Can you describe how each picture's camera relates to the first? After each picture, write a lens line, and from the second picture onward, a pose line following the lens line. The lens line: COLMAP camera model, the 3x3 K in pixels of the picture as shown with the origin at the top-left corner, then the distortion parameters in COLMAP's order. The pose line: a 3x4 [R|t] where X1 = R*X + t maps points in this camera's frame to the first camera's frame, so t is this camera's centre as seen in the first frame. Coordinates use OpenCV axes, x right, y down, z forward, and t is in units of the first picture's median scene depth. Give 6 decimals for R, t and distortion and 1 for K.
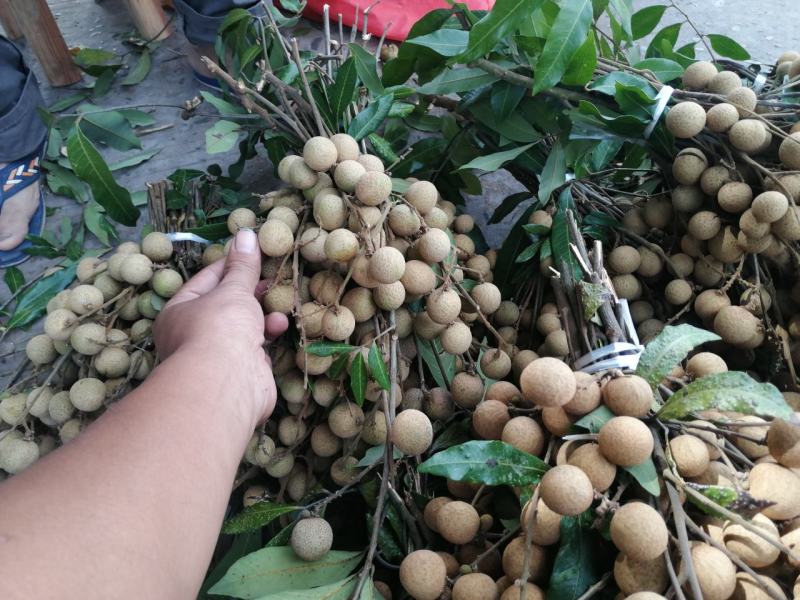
lens RADIAL K [[613.4, 0, 400.0], [0, 613.4, 300.0], [0, 0, 1]] dist [-0.000395, 0.002064]
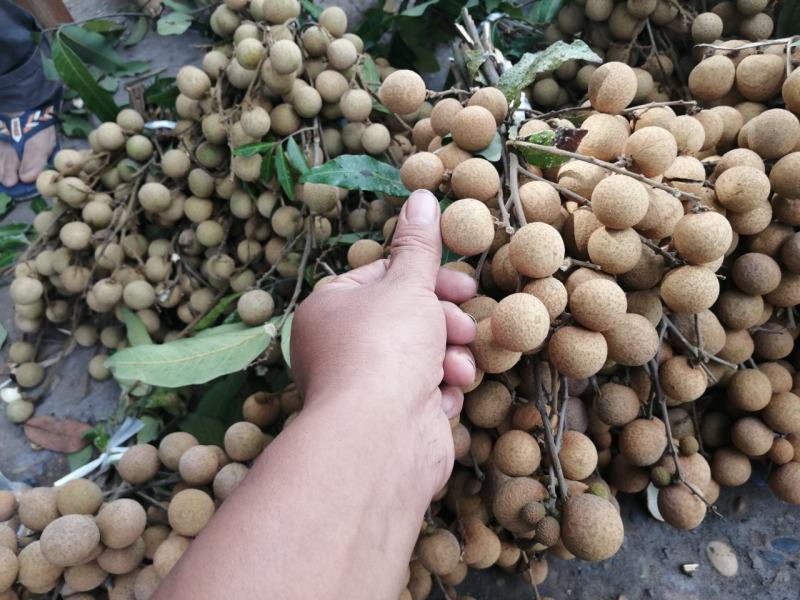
lens RADIAL K [[624.5, 0, 400.0], [0, 624.5, 300.0], [0, 0, 1]] dist [0.003848, -0.001275]
pose [[0.985389, -0.120163, -0.120703, 0.198926], [0.115248, 0.992227, -0.046936, 0.346126], [0.125405, 0.032339, 0.991578, -0.087598]]
